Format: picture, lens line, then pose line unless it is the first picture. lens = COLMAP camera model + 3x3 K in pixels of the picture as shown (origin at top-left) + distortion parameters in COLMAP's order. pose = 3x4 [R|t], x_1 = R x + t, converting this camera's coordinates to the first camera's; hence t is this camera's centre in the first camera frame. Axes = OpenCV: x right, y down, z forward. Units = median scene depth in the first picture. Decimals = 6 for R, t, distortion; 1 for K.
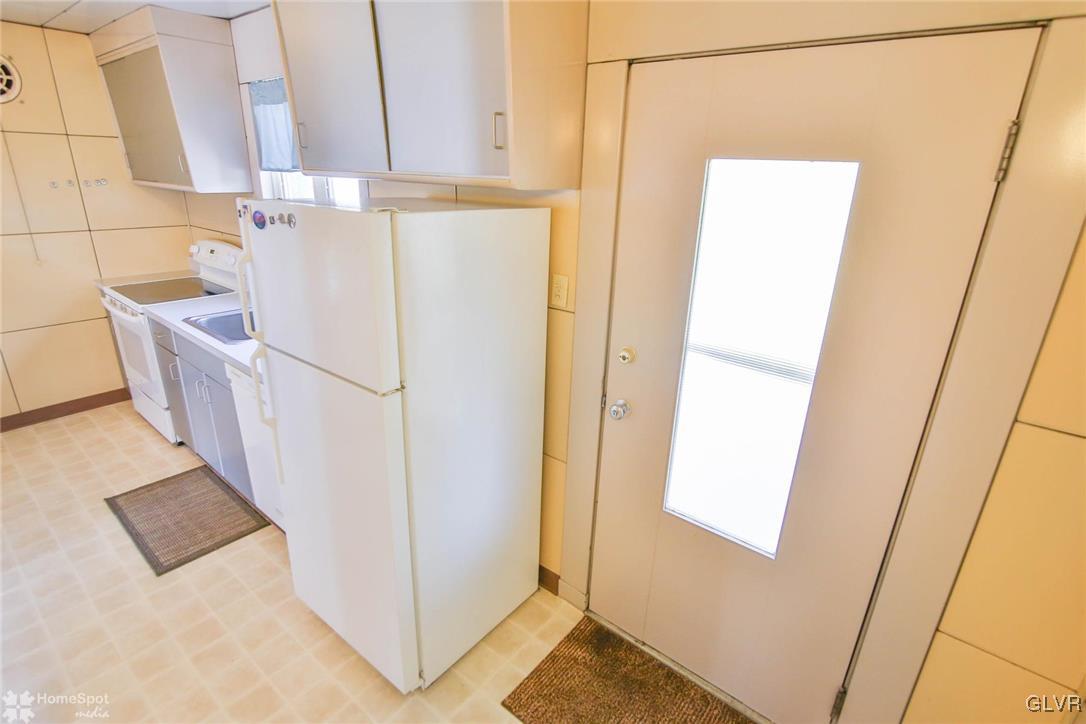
lens RADIAL K [[528.2, 0, 544.3], [0, 528.2, 363.6], [0, 0, 1]] dist [-0.011122, -0.001645]
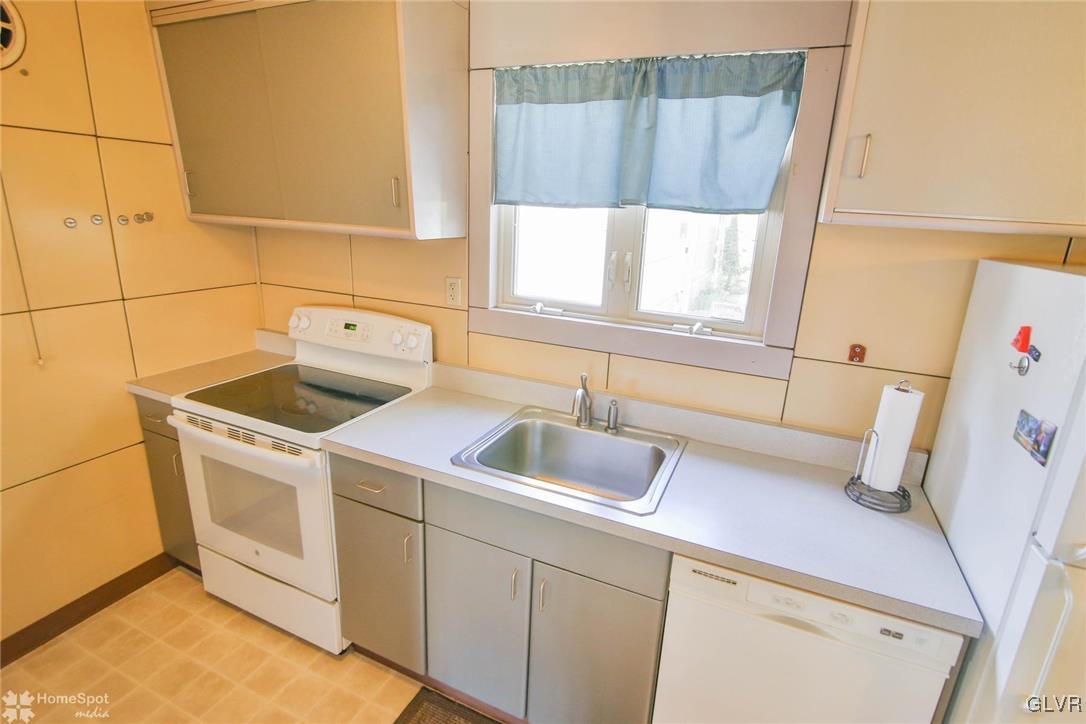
lens RADIAL K [[528.2, 0, 548.7], [0, 528.2, 358.8], [0, 0, 1]] dist [-0.011122, -0.001645]
pose [[0.965554, -0.062830, 0.252502, -0.592478], [0.077728, 0.995747, -0.049455, -0.128725], [-0.248321, 0.067378, 0.966332, 0.338267]]
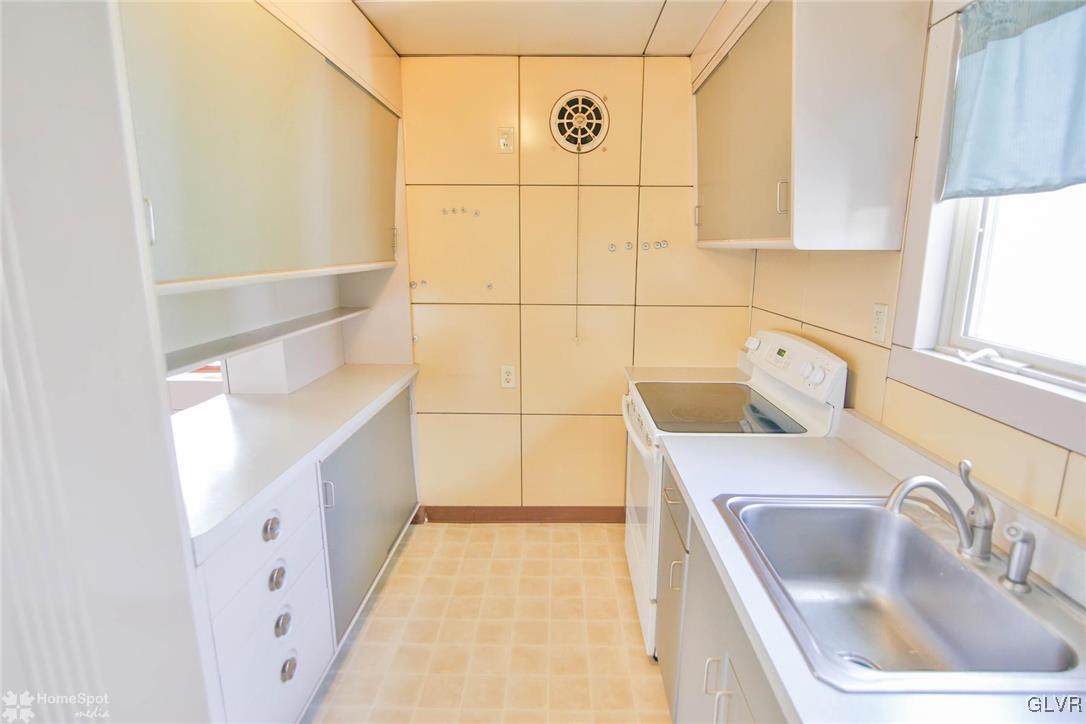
lens RADIAL K [[528.2, 0, 553.5], [0, 528.2, 356.8], [0, 0, 1]] dist [-0.011122, -0.001645]
pose [[0.621382, 0.128137, -0.772959, -0.345366], [-0.250148, 0.967350, -0.040732, -0.123924], [0.742503, 0.218664, 0.633147, 0.452043]]
